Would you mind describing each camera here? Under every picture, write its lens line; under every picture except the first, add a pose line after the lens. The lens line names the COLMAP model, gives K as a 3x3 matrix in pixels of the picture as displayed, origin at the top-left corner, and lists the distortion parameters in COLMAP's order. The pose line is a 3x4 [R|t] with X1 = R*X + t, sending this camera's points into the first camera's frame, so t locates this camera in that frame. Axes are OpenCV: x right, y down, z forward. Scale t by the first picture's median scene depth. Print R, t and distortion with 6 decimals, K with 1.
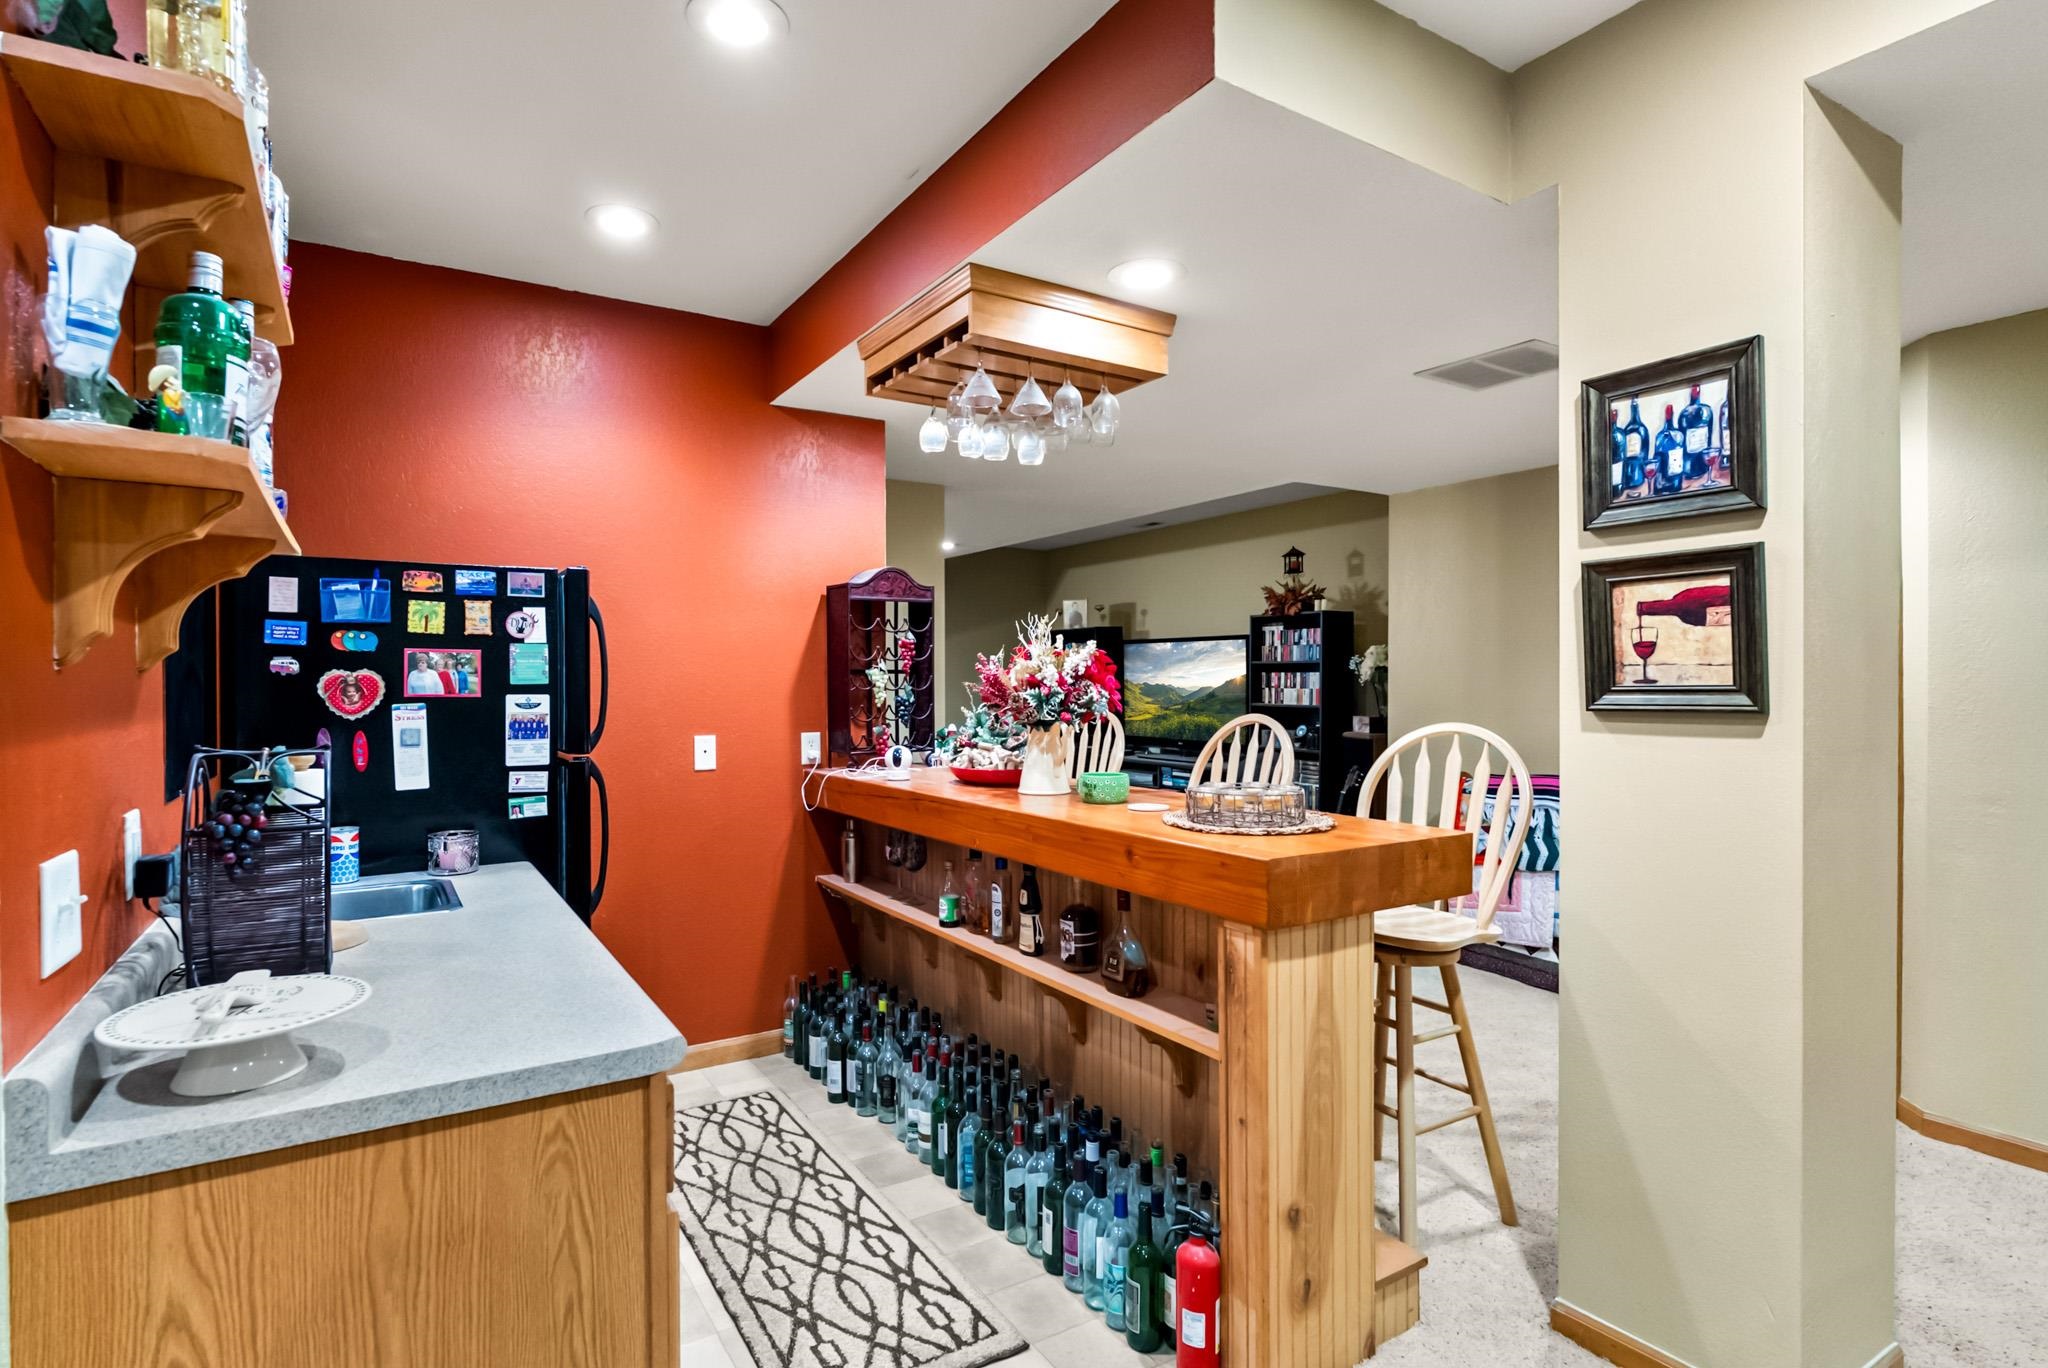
lens RADIAL K [[994.8, 0, 1029.3], [0, 994.8, 683.8], [0, 0, 1]] dist [-0.005135, 0.000011]
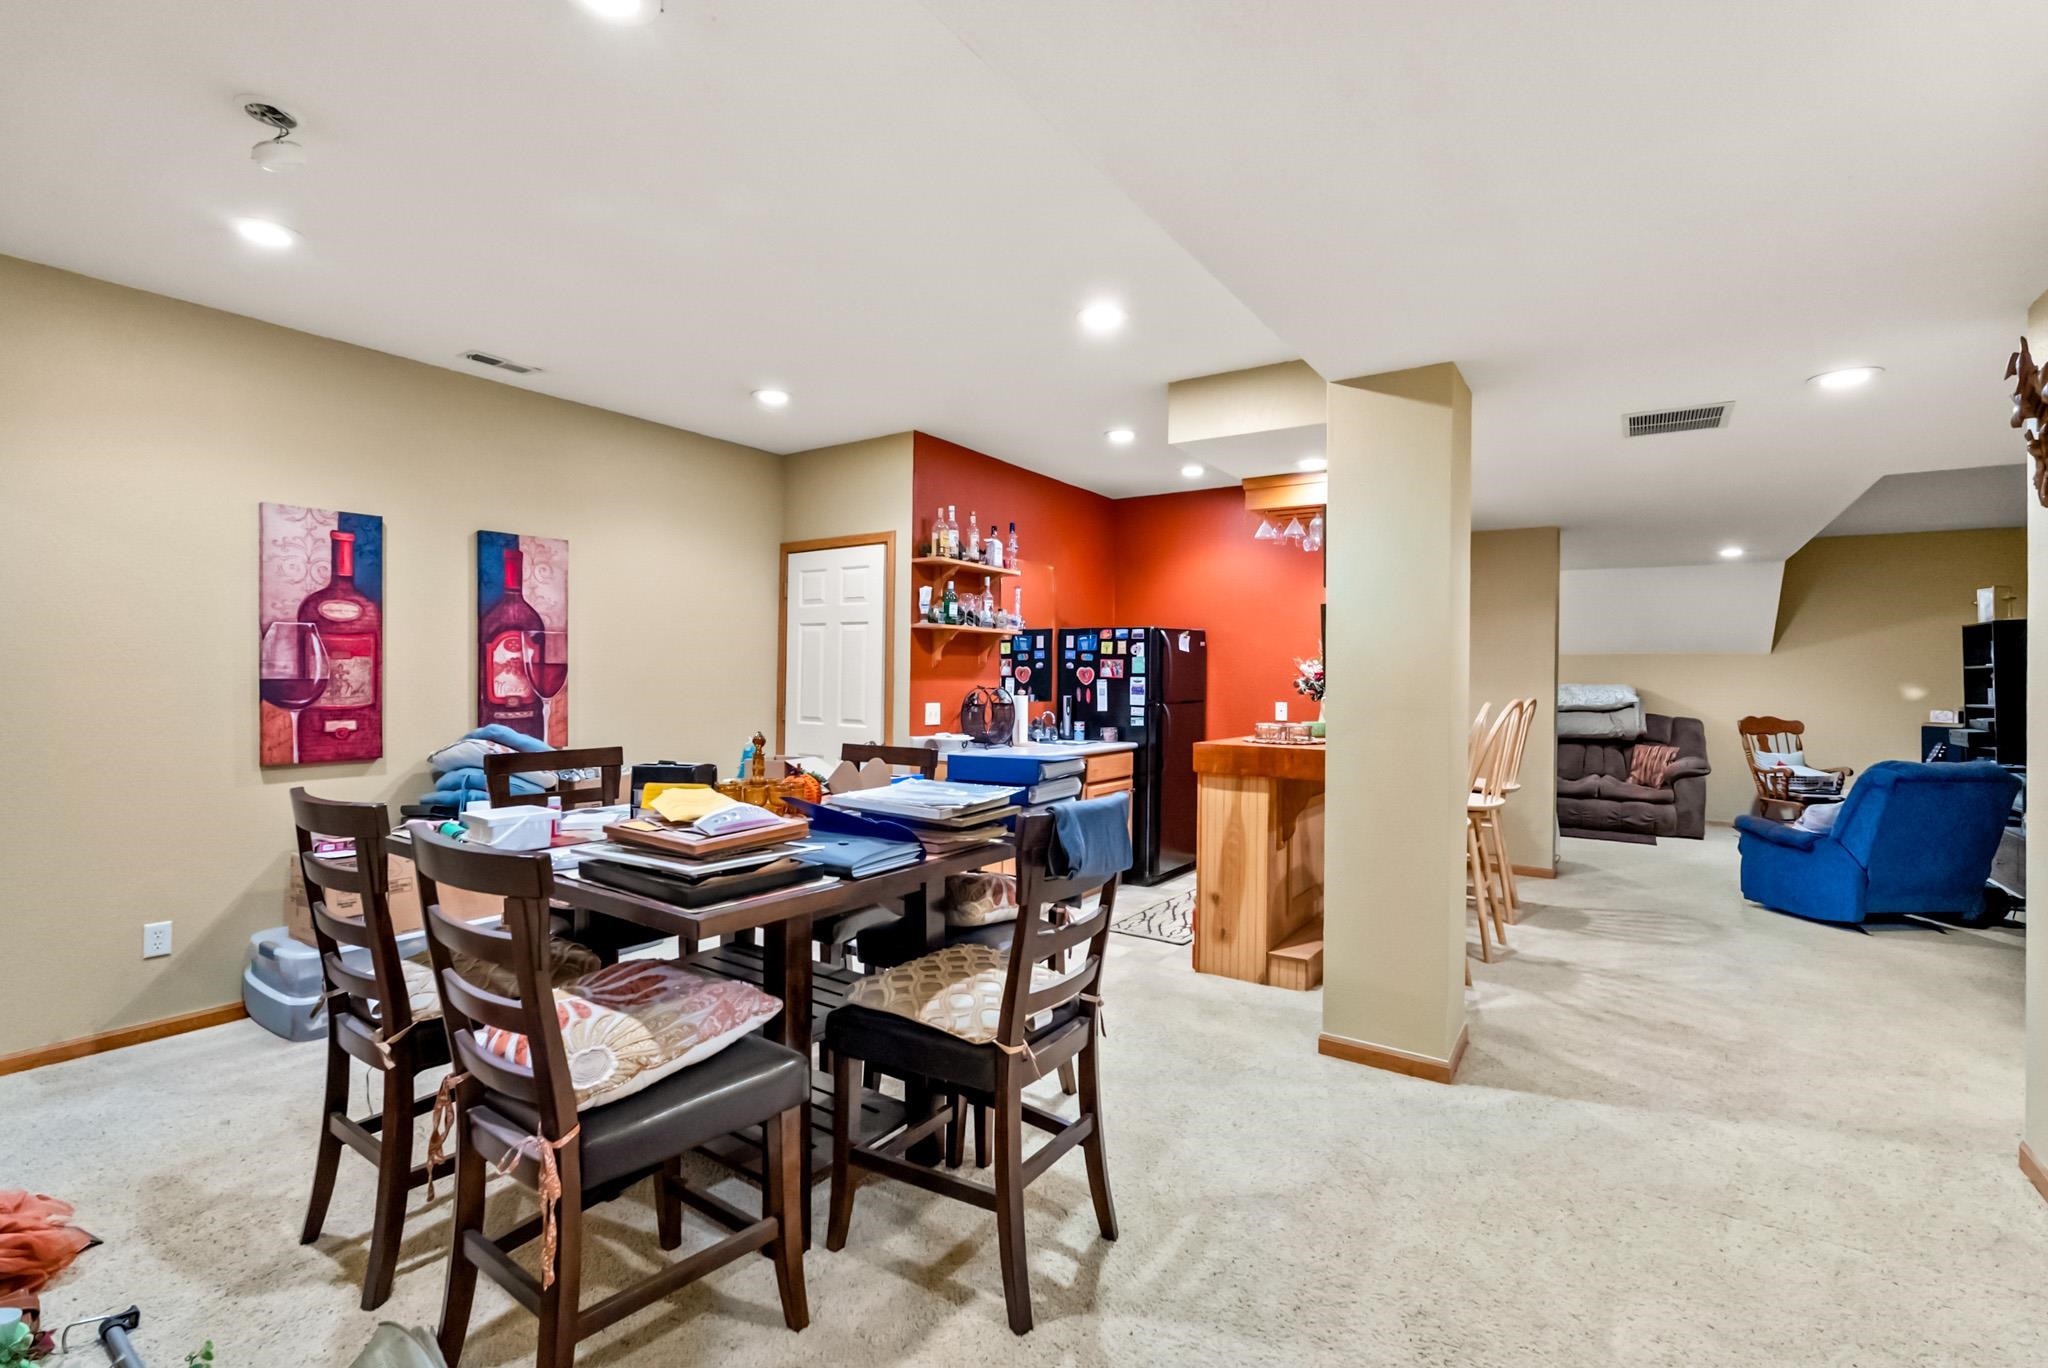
lens RADIAL K [[928.1, 0, 1028.5], [0, 928.1, 673.5], [0, 0, 1]] dist [0.025264, 0.000310]
pose [[0.424214, 0.006295, -0.905540, 1.625341], [-0.014528, 0.999894, 0.000145, 0.005727], [0.905445, 0.013094, 0.424261, -0.274173]]
